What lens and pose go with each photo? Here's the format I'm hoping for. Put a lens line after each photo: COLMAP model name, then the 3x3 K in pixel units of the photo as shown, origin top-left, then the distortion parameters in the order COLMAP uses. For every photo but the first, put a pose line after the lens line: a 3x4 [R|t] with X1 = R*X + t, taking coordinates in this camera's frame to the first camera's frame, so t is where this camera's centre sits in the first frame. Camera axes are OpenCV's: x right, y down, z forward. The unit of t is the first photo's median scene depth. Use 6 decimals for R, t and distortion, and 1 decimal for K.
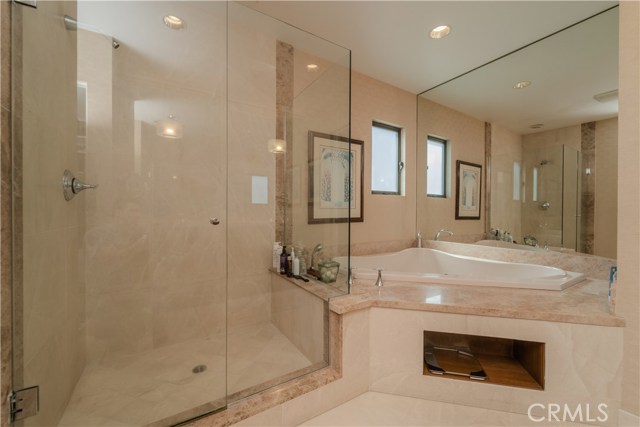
lens RADIAL K [[255.0, 0, 318.4], [0, 255.0, 212.4], [0, 0, 1]] dist [-0.000984, -0.000314]
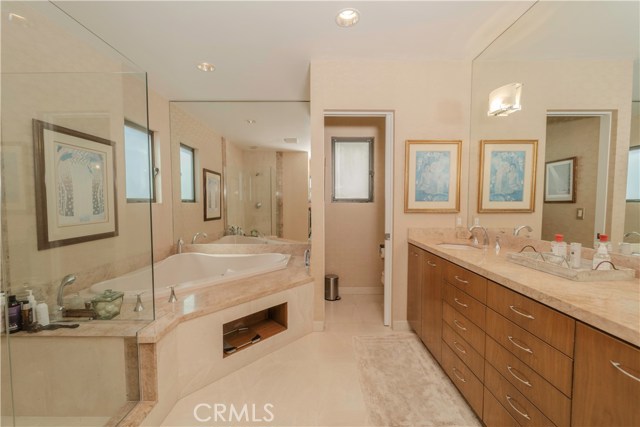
lens RADIAL K [[255.0, 0, 321.3], [0, 255.0, 212.4], [0, 0, 1]] dist [-0.000984, -0.000314]
pose [[0.526152, -0.039368, 0.849479, -0.234085], [0.007392, 0.999102, 0.041724, -0.088876], [-0.850358, -0.015674, 0.525970, -0.050417]]
